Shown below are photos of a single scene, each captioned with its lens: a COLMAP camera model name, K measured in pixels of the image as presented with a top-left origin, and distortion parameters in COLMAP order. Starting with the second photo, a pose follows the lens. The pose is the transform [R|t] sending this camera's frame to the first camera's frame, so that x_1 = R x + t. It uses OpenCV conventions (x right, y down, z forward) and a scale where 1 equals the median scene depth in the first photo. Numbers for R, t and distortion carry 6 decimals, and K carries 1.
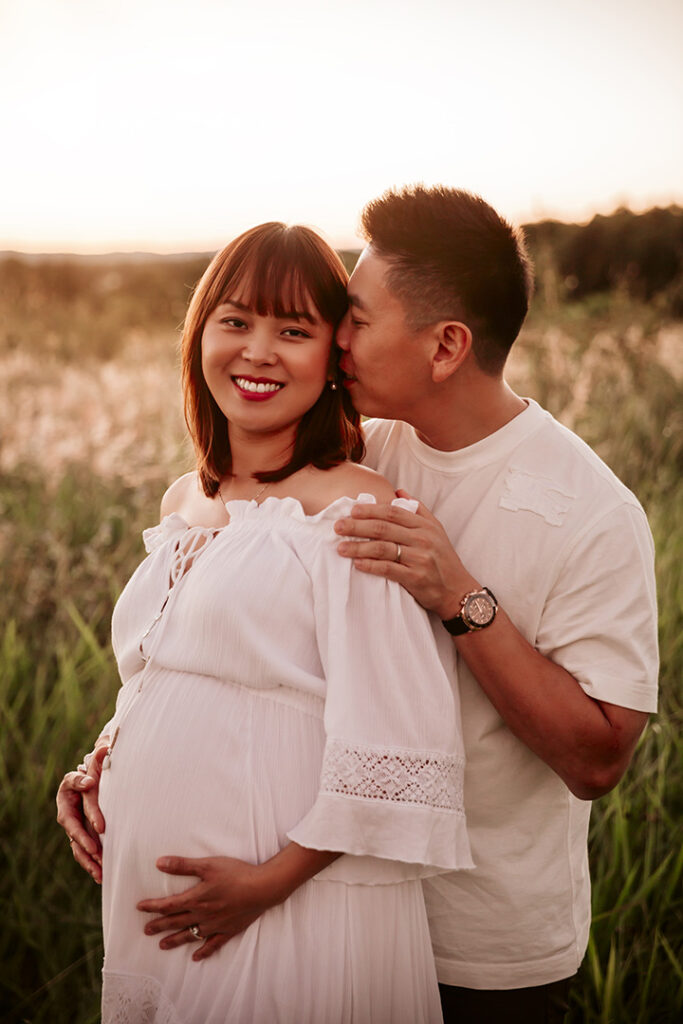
lens RADIAL K [[2419.4, 0, 341.1], [0, 2419.4, 507.9], [0, 0, 1]] dist [0.160852, 0.000000]
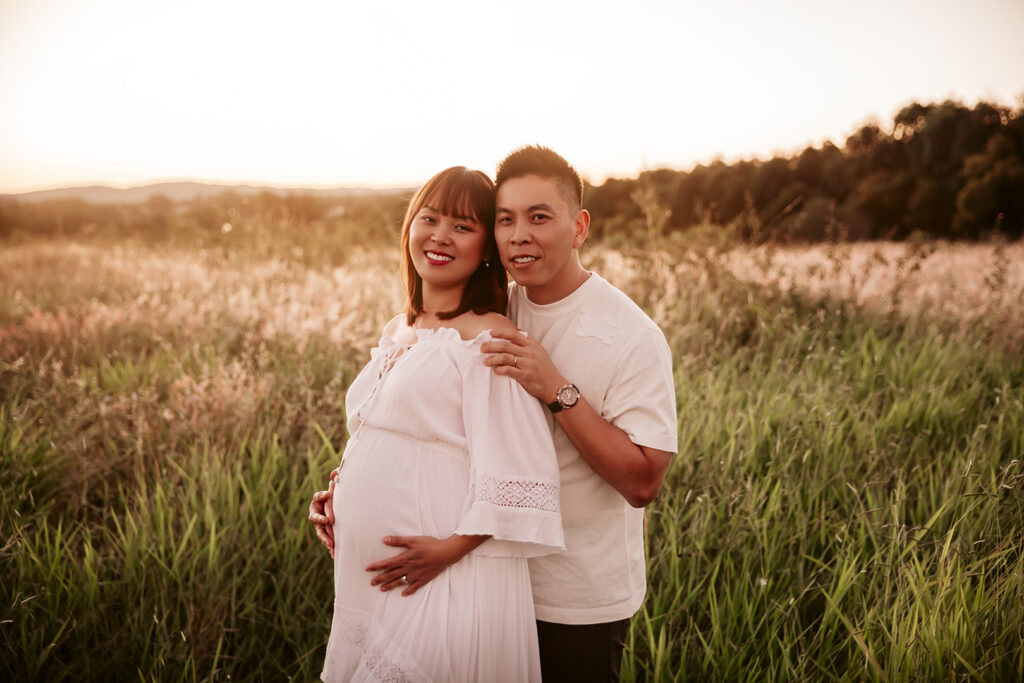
lens RADIAL K [[1838.0, 0, 509.8], [0, 1838.0, 343.3], [0, 0, 1]] dist [0.058907, 0.000000]
pose [[0.999939, 0.011054, 0.000057, 0.007924], [-0.011050, 0.999680, -0.022745, 0.018480], [-0.000308, 0.022743, 0.999741, -0.150719]]
